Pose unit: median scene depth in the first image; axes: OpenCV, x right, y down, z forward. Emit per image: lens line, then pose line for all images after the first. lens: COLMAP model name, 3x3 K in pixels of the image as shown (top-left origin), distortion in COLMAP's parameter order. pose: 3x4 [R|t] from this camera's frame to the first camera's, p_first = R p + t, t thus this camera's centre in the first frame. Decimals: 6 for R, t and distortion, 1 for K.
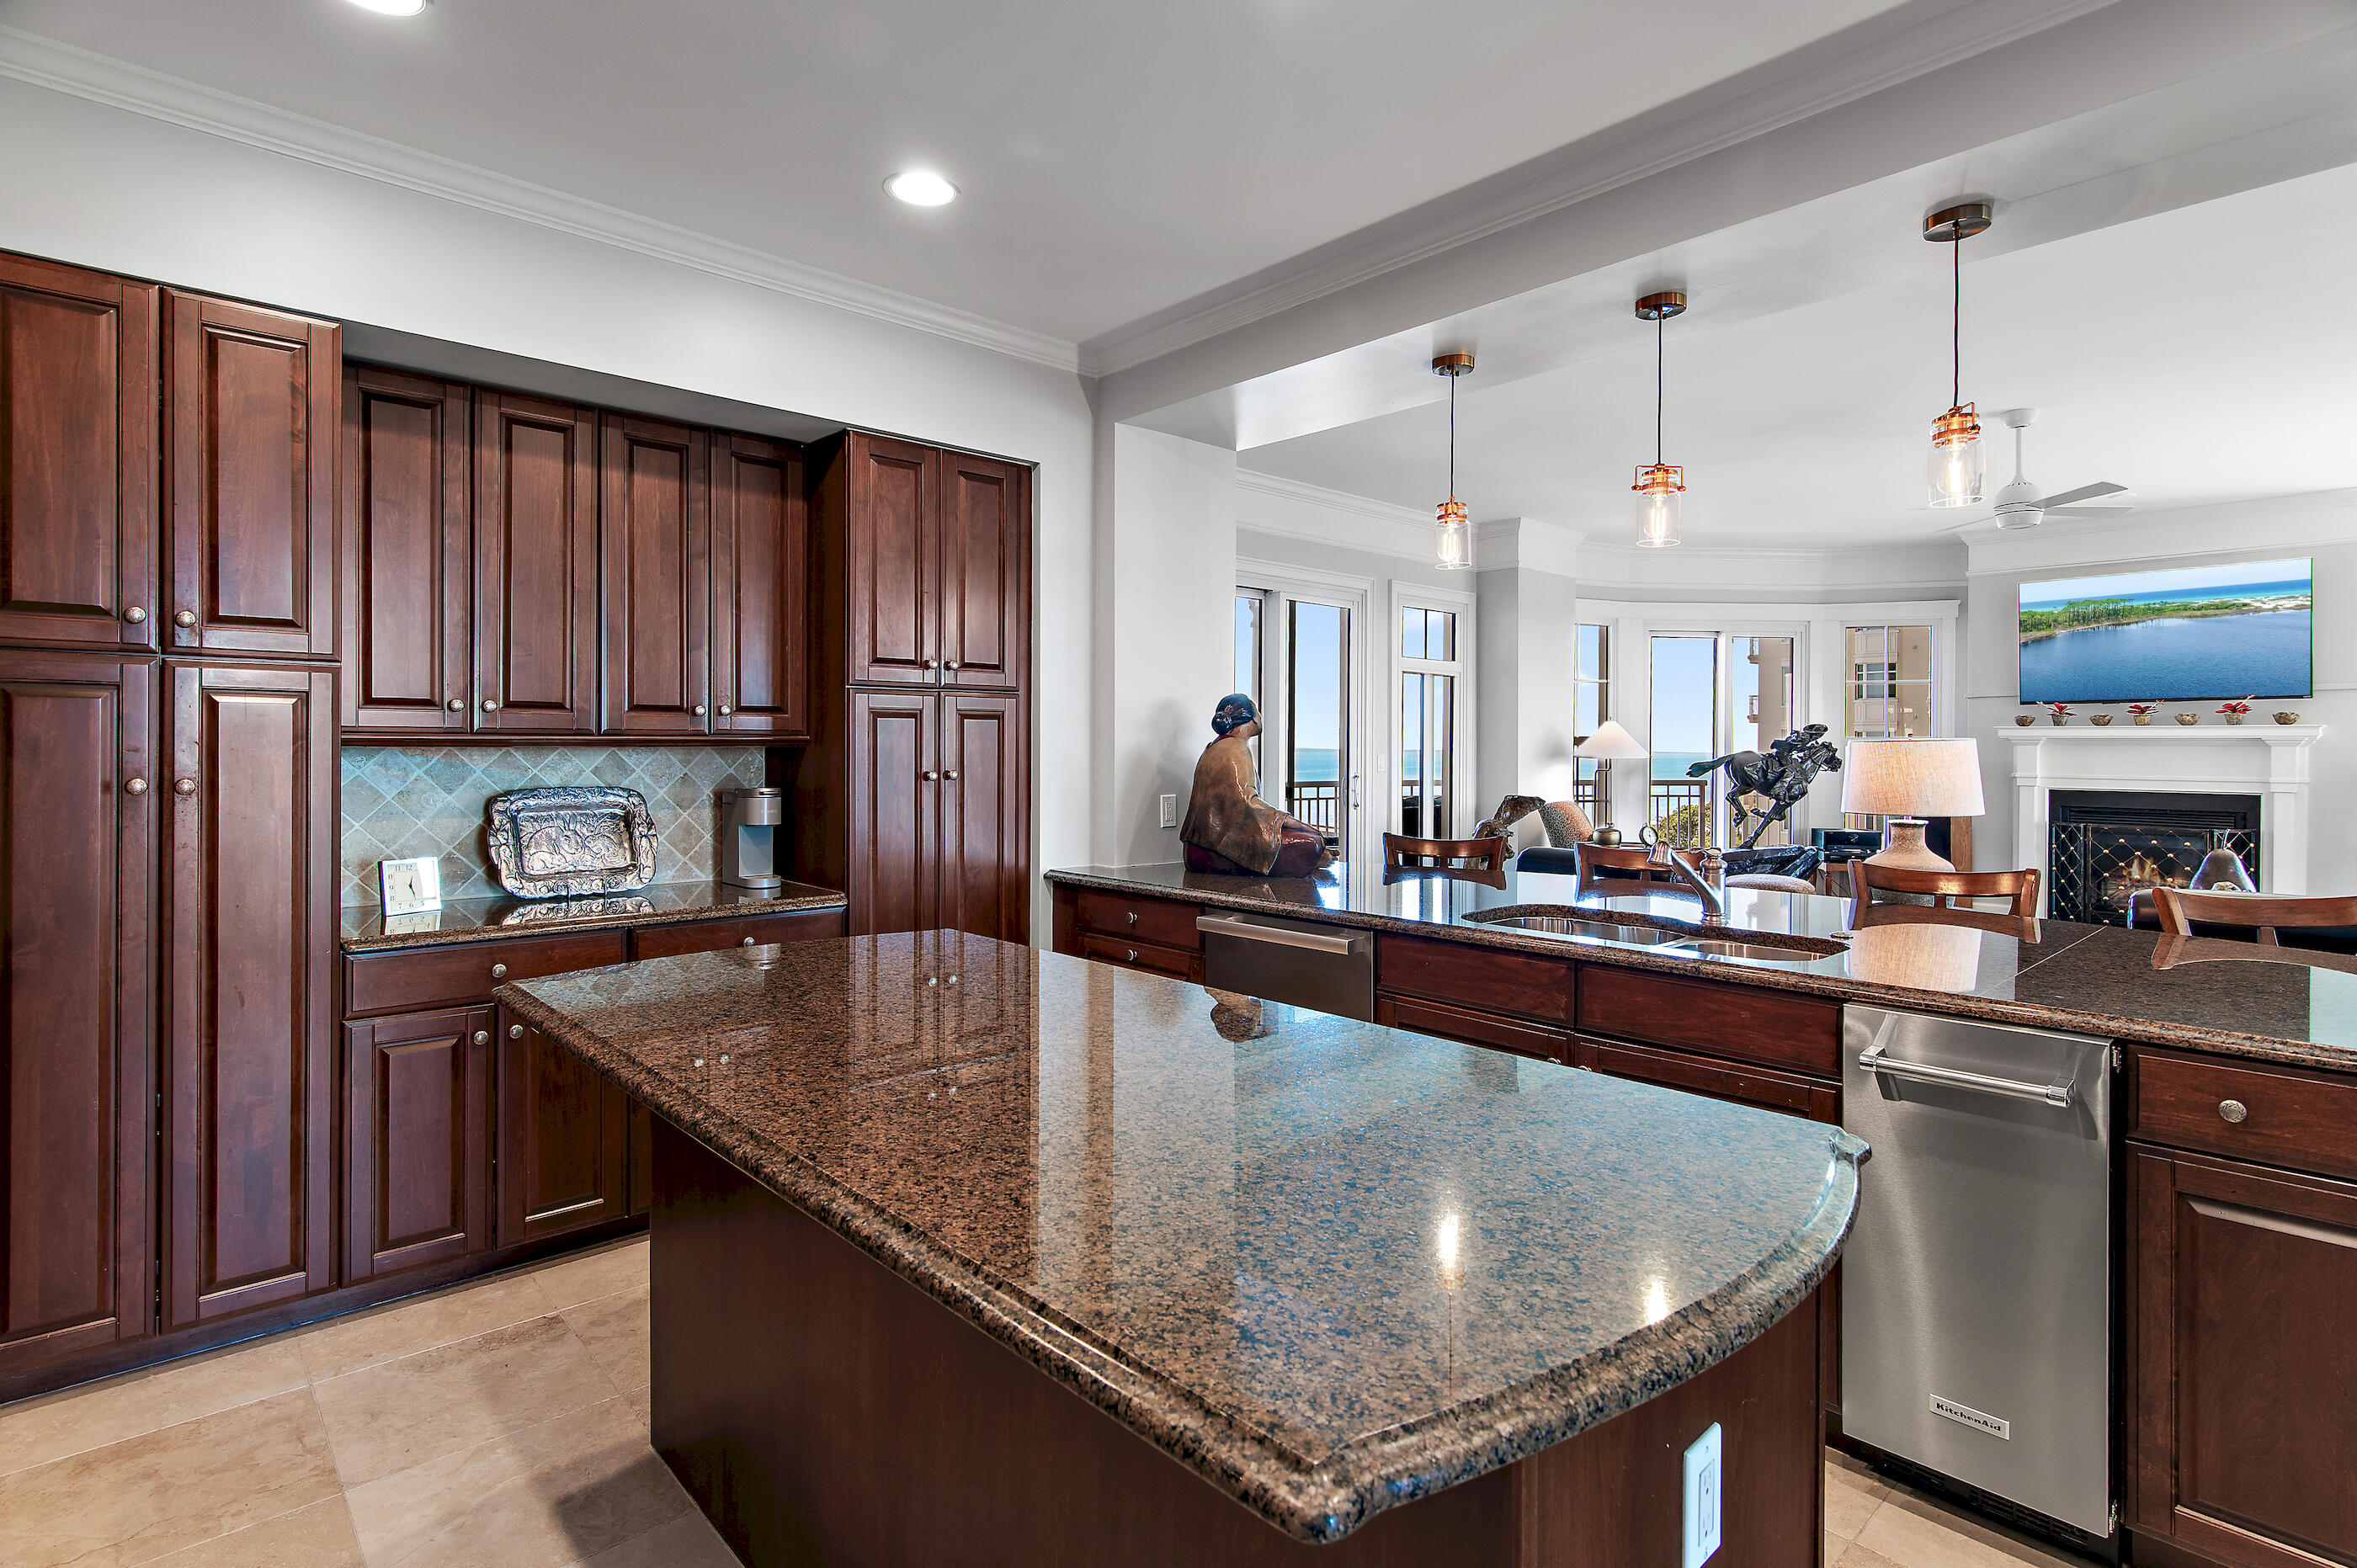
lens RADIAL K [[1150.6, 0, 1179.6], [0, 1150.6, 769.9], [0, 0, 1]] dist [0.036118, 0.000344]
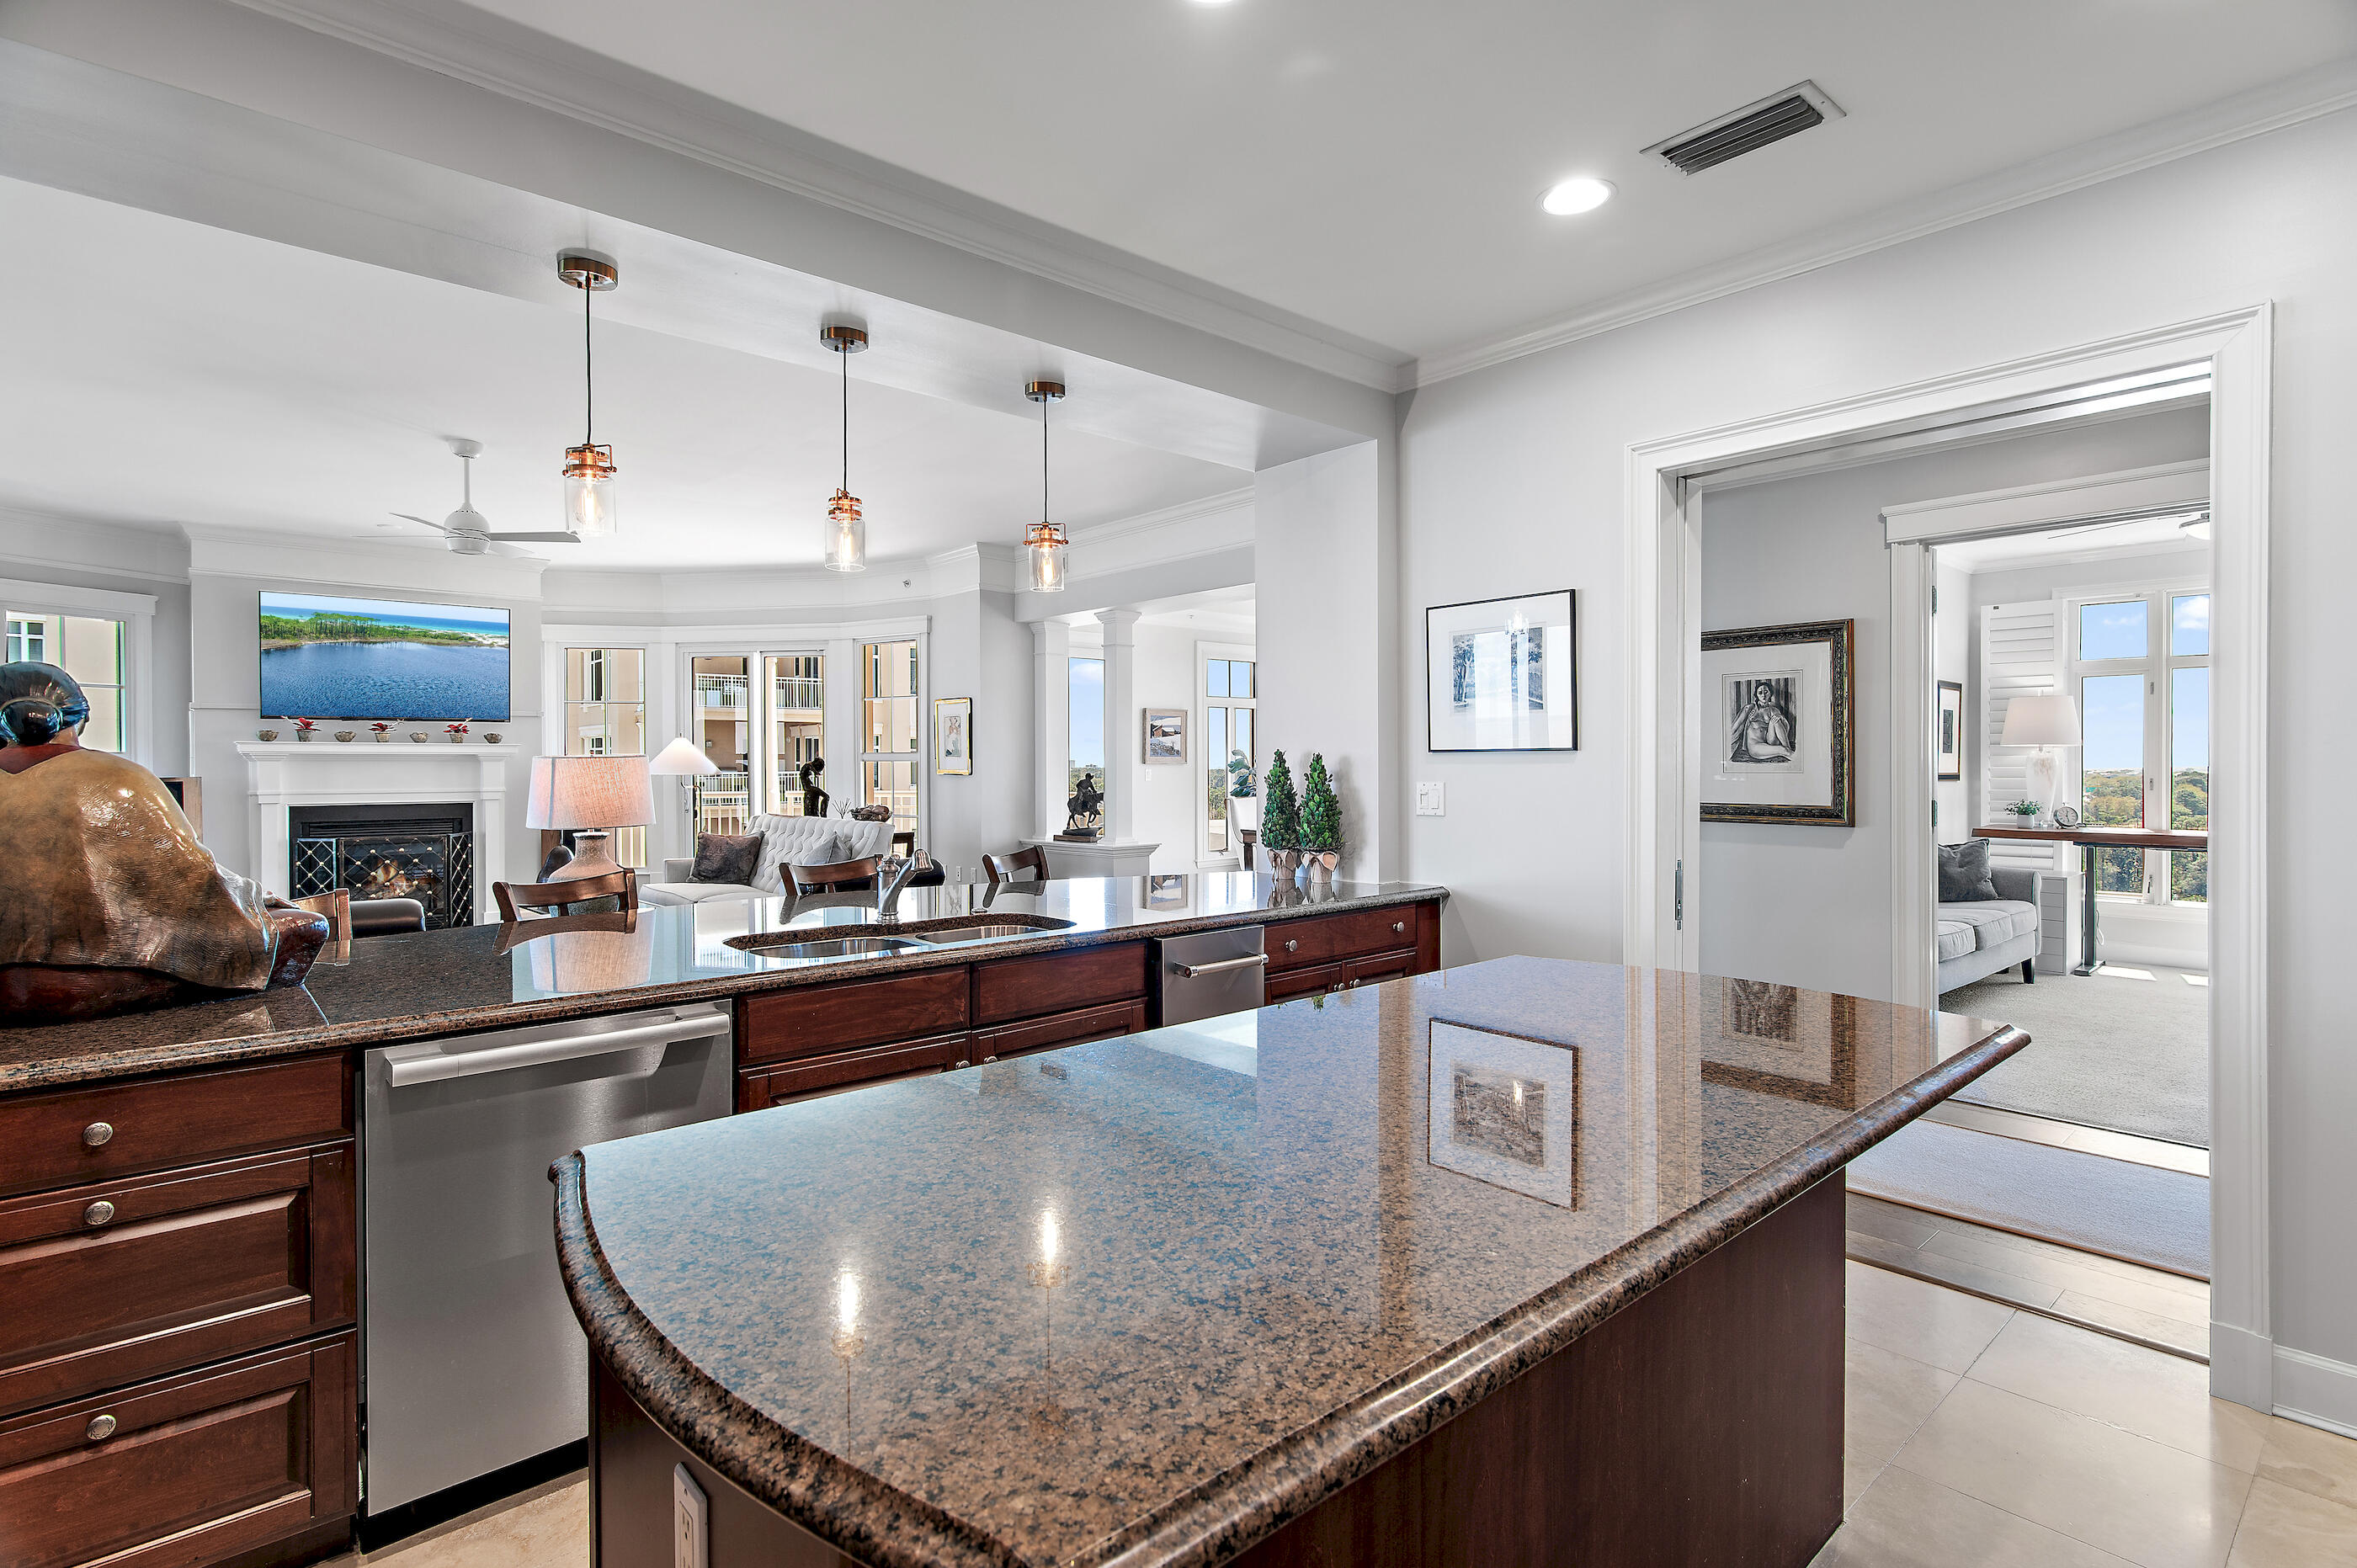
lens RADIAL K [[1150.6, 0, 1226.2], [0, 1150.6, 764.3], [0, 0, 1]] dist [0.036118, 0.000344]
pose [[-0.009695, -0.001868, 0.999951, -0.242502], [0.017989, 0.999836, 0.002042, -0.005439], [-0.999791, 0.018008, -0.009660, 0.259970]]
